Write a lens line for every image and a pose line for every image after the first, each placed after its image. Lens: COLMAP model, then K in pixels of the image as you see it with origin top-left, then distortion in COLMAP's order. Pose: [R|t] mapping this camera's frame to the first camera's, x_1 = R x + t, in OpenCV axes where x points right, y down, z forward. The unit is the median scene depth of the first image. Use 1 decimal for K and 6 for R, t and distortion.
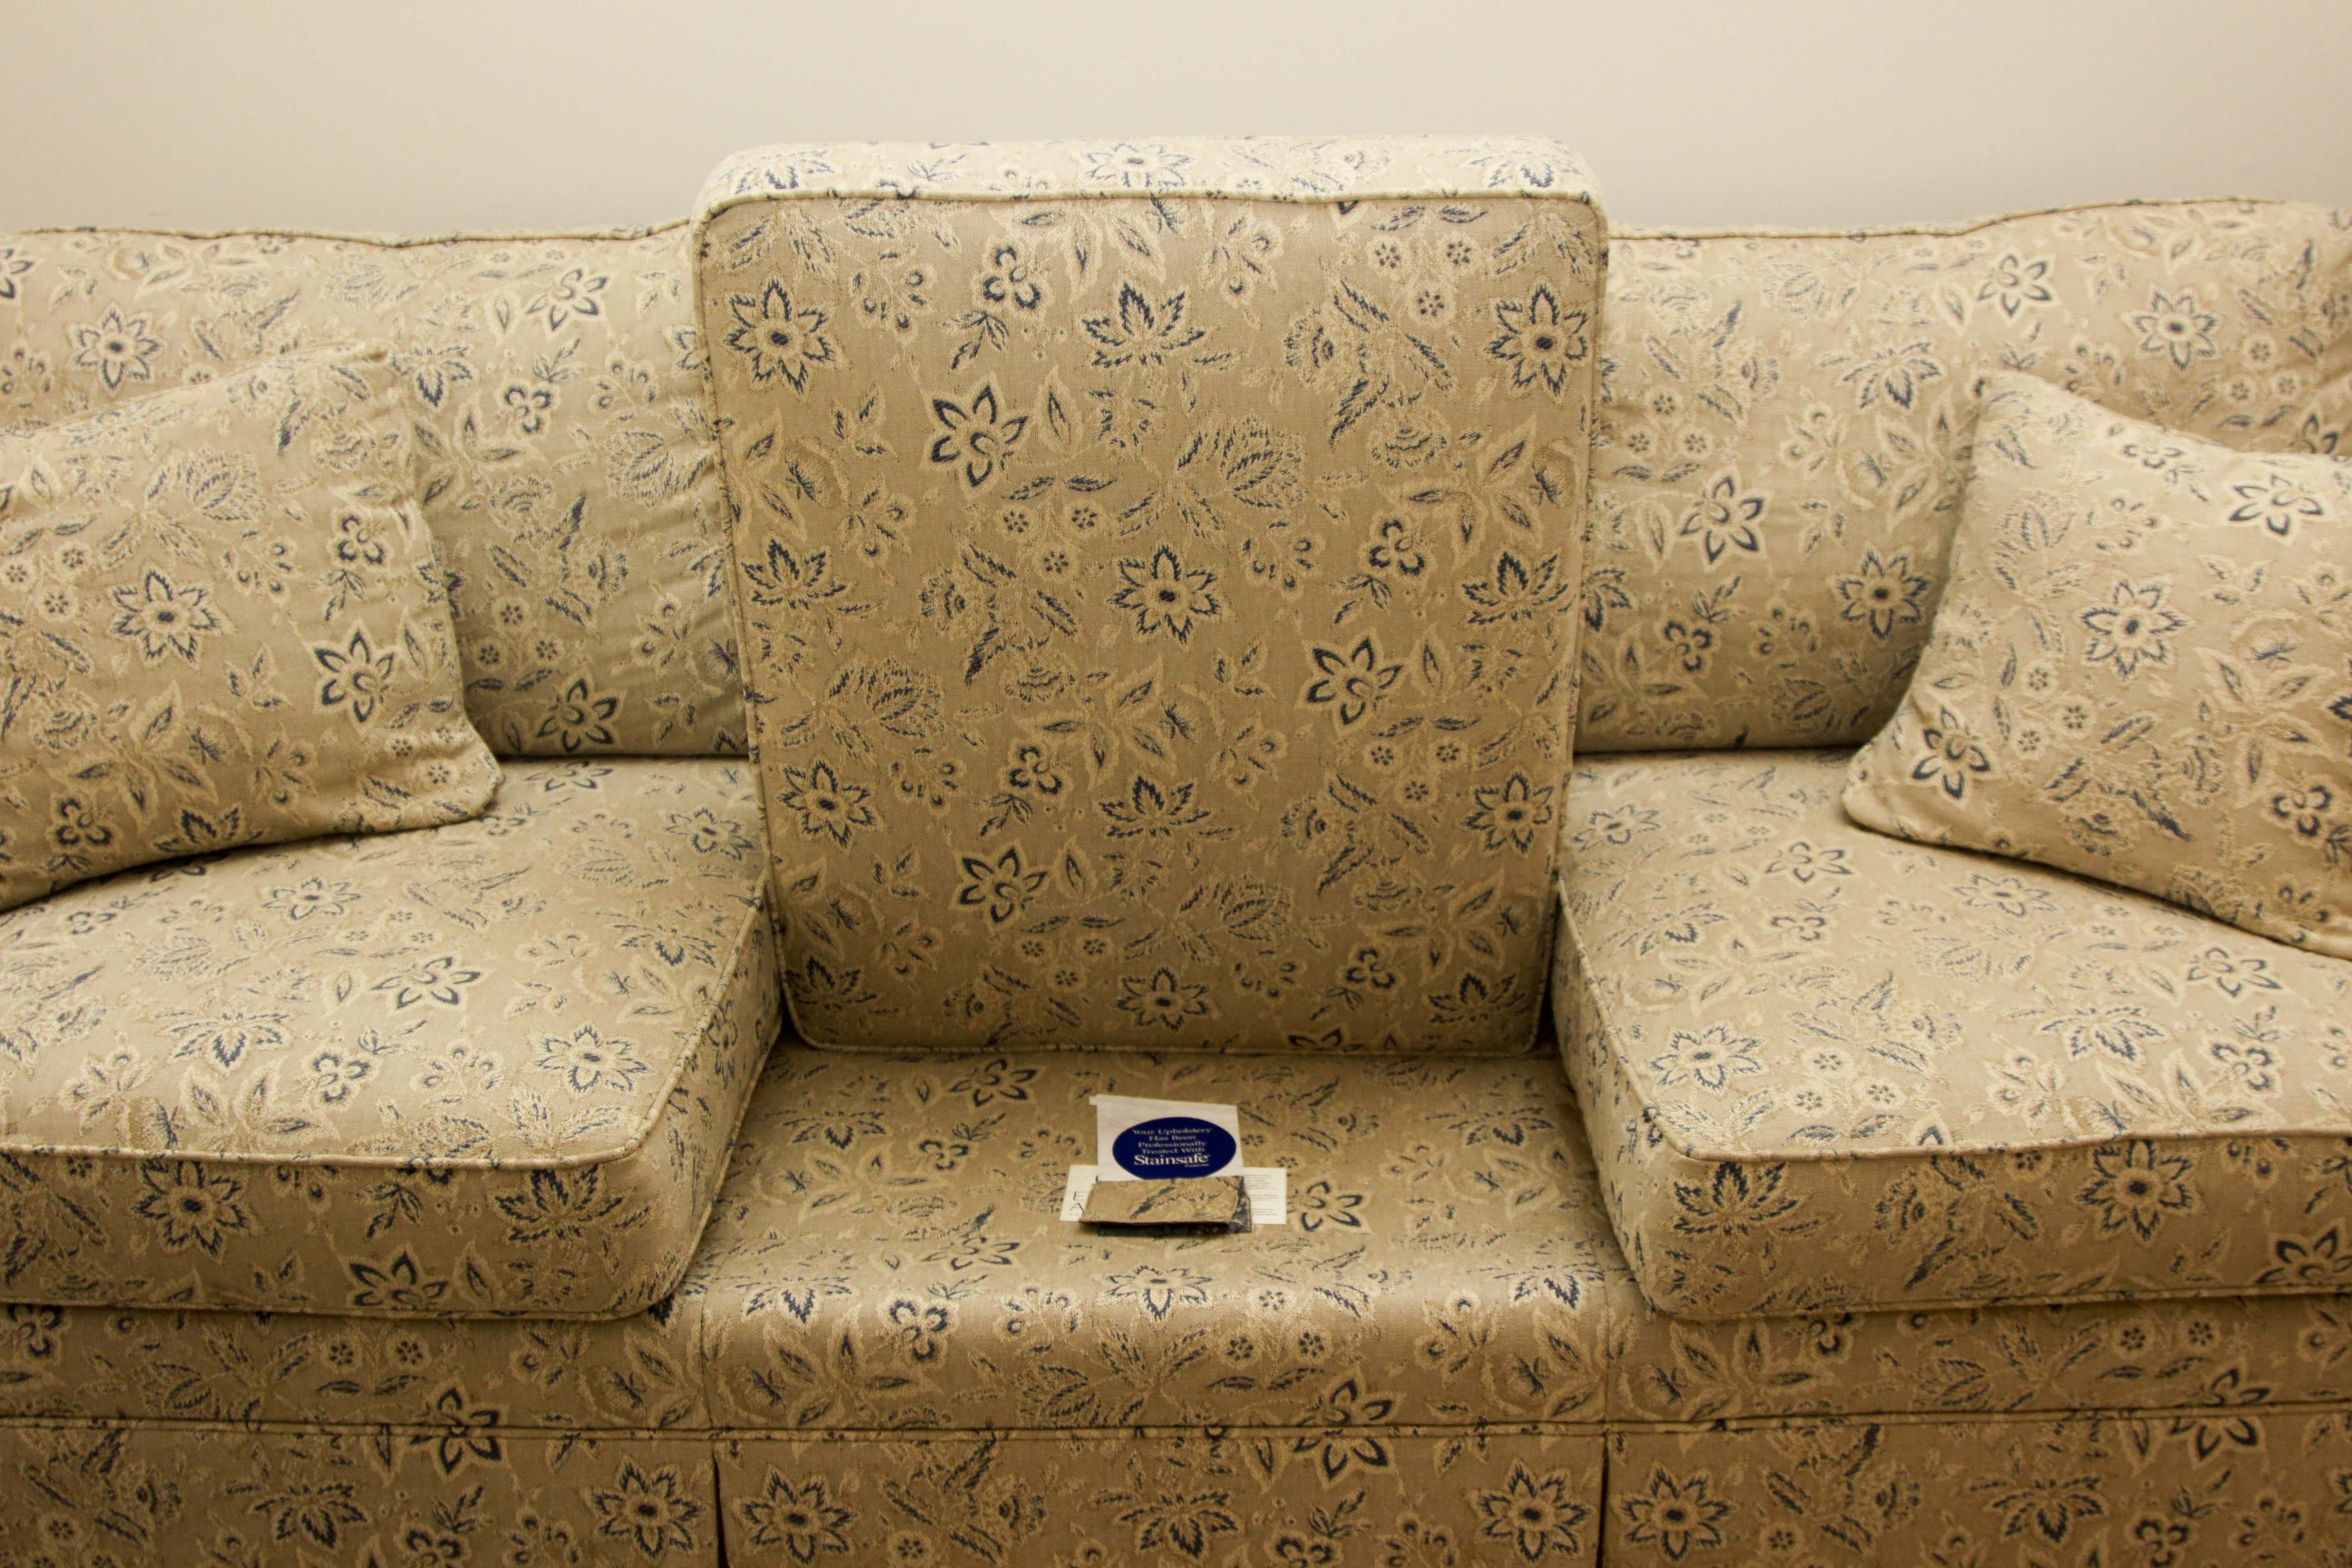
lens RADIAL K [[2601.5, 0, 1209.0], [0, 2601.5, 793.3], [0, 0, 1]] dist [-0.126982, 0.000000]
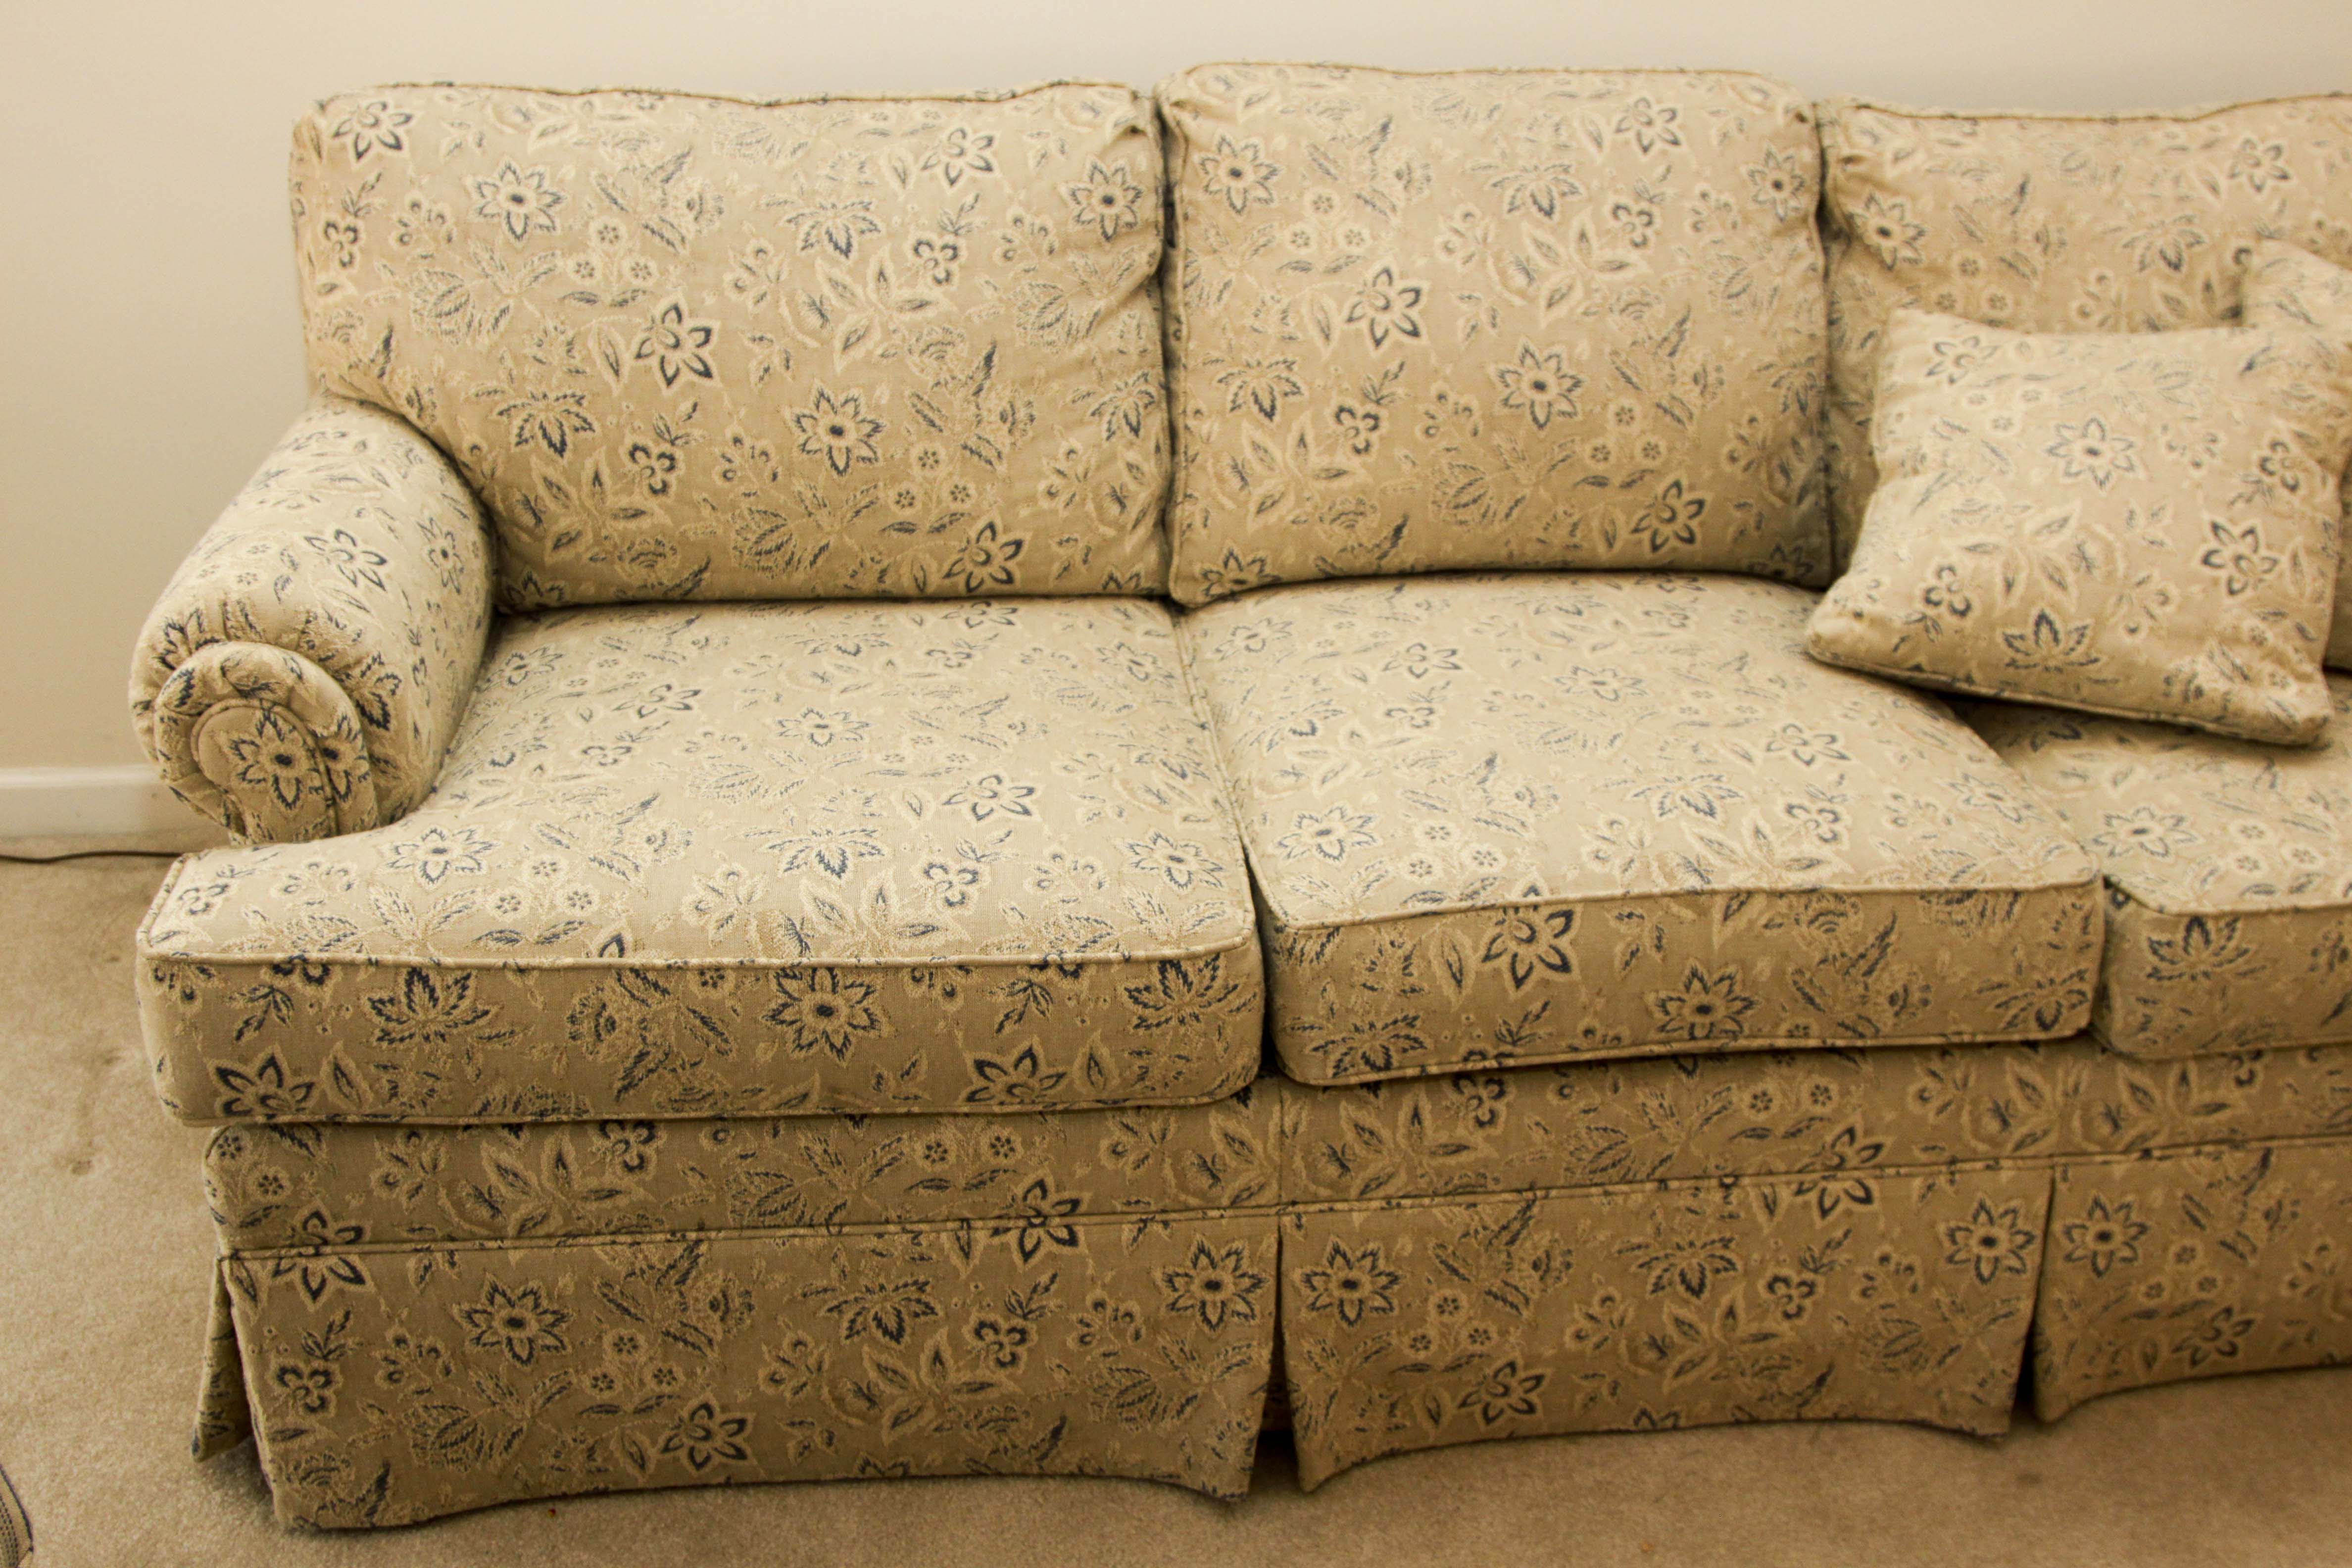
lens RADIAL K [[2601.5, 0, 1232.2], [0, 2601.5, 802.6], [0, 0, 1]] dist [-0.126982, 0.000000]
pose [[0.990502, -0.024659, 0.135268, -0.328524], [0.019423, 0.999015, 0.039898, 0.032993], [-0.136119, -0.036892, 0.990005, -0.062086]]
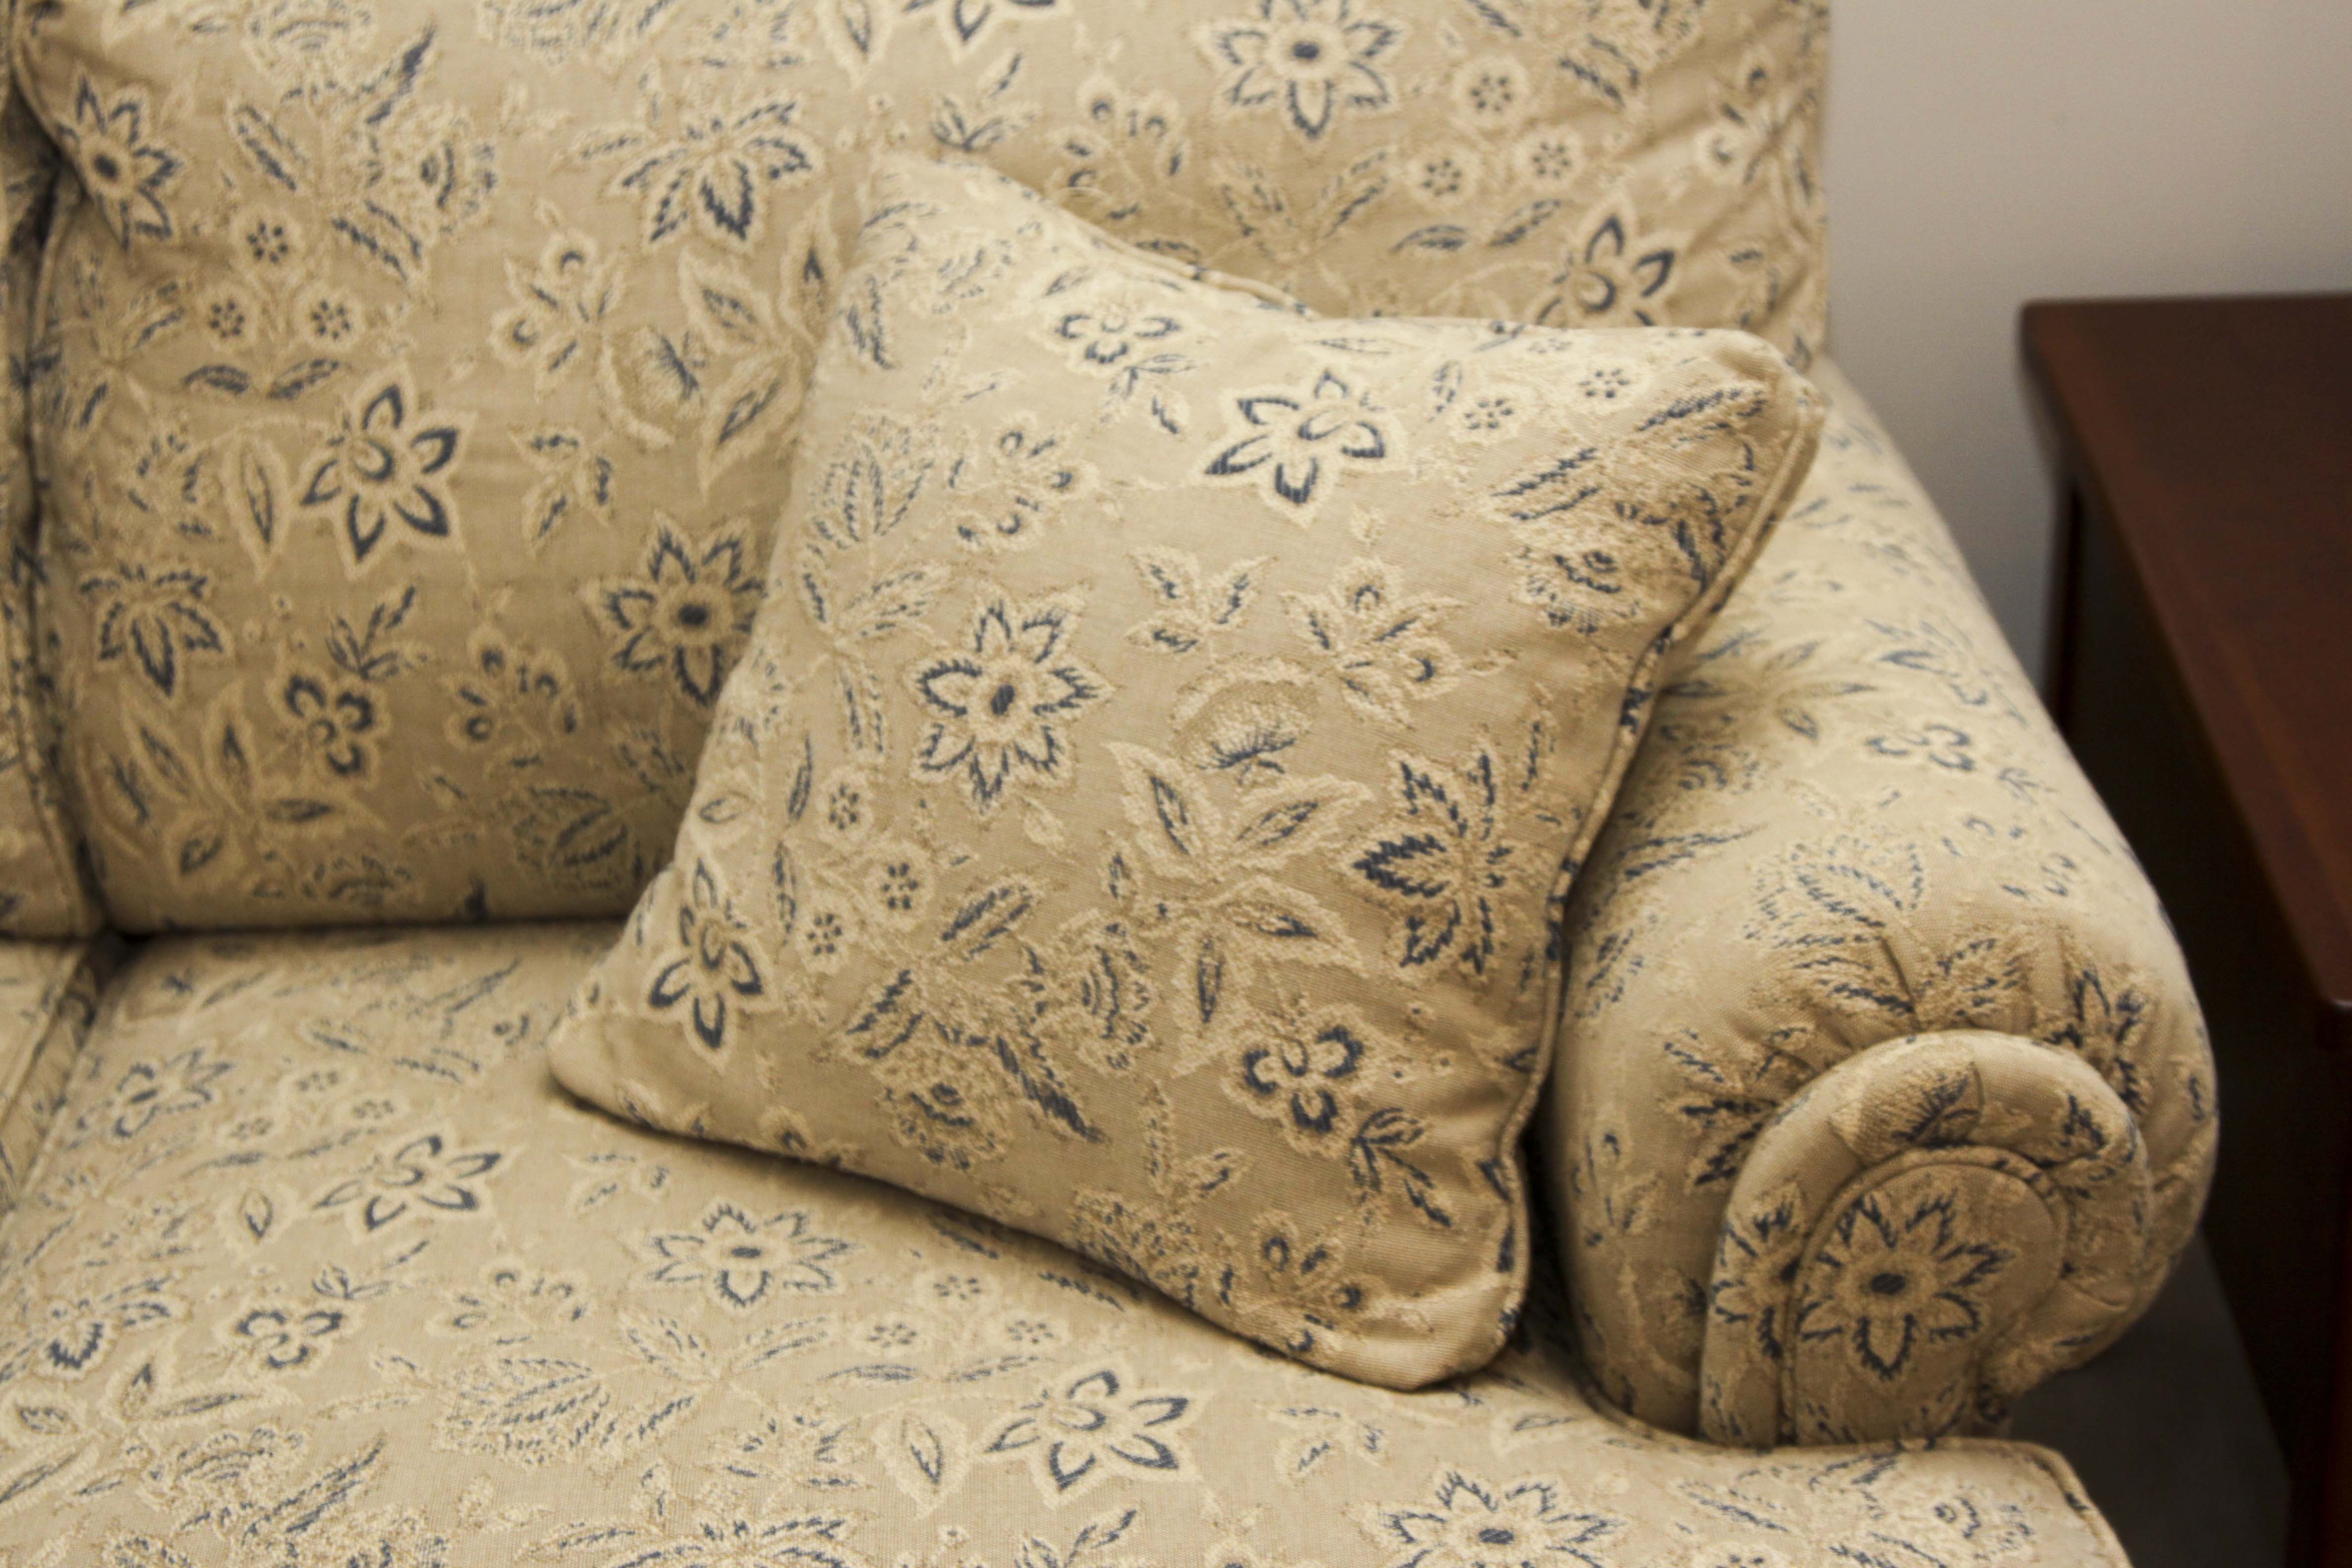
lens RADIAL K [[4575.6, 0, 1224.6], [0, 4575.6, 785.7], [0, 0, 1]] dist [0.068723, 0.000000]
pose [[0.999653, -0.025882, 0.004817, 0.397312], [0.025836, 0.999622, 0.009387, -0.055510], [-0.005058, -0.009259, 0.999944, 0.124907]]
